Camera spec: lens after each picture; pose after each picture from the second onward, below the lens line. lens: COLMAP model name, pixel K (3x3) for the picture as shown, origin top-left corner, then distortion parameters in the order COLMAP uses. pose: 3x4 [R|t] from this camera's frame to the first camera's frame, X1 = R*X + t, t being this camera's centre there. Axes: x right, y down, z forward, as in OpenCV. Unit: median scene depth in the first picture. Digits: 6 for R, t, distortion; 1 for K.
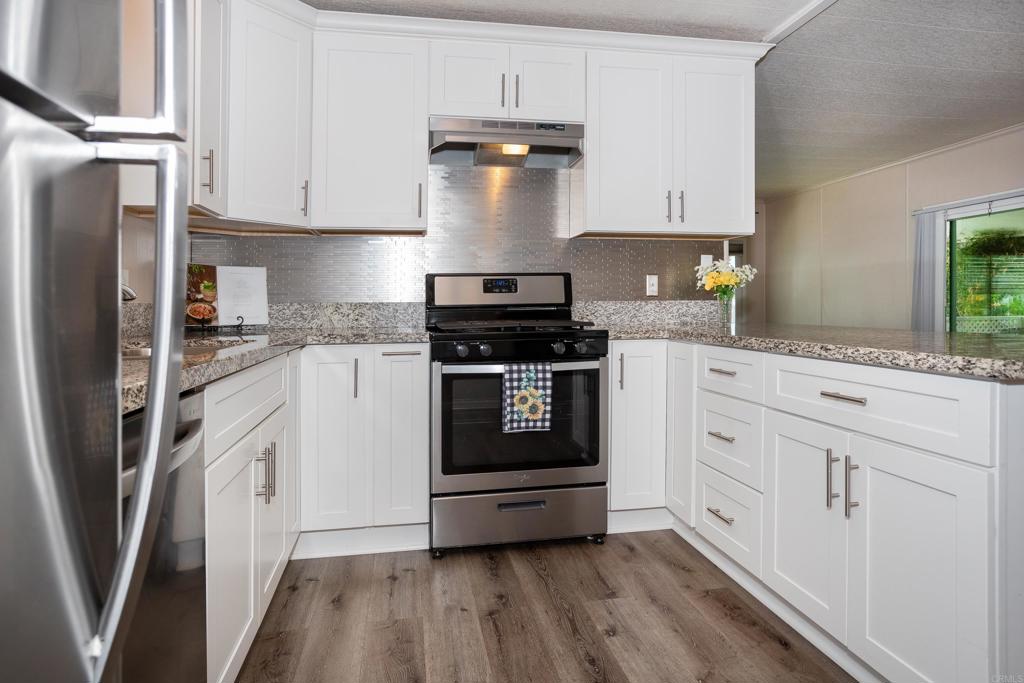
lens RADIAL K [[595.5, 0, 511.3], [0, 595.5, 307.5], [0, 0, 1]] dist [-0.031782, 0.000413]
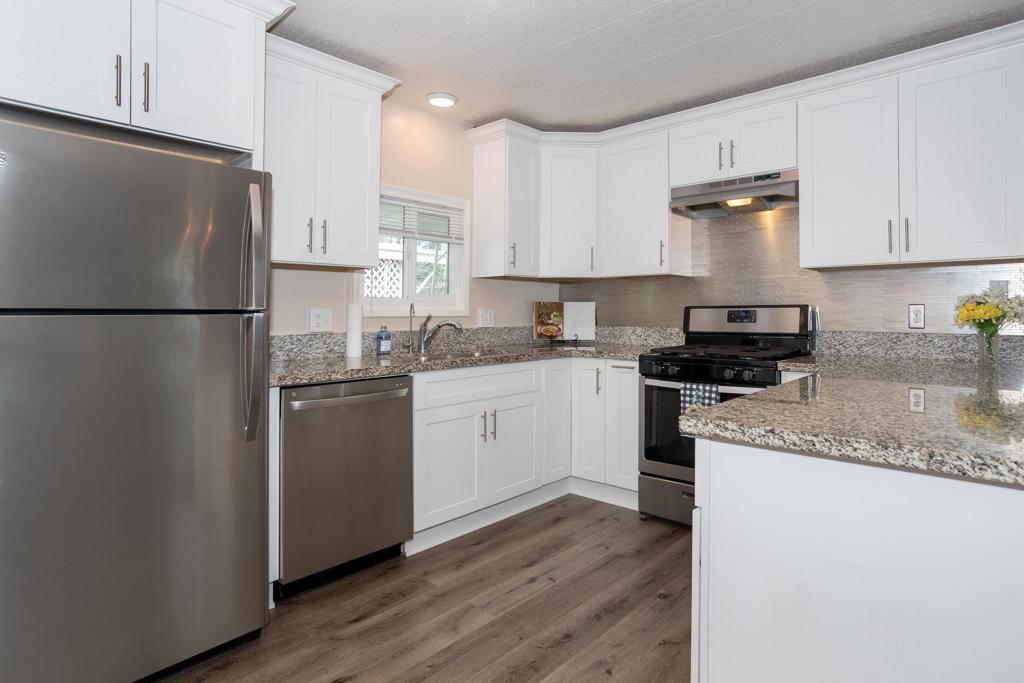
lens RADIAL K [[509.4, 0, 512.1], [0, 509.4, 310.7], [0, 0, 1]] dist [-0.035335, 0.000050]
pose [[0.628689, 0.002459, -0.777653, 0.590415], [-0.010508, 0.999931, -0.005333, -0.047561], [0.777585, 0.011524, 0.628672, 0.030993]]
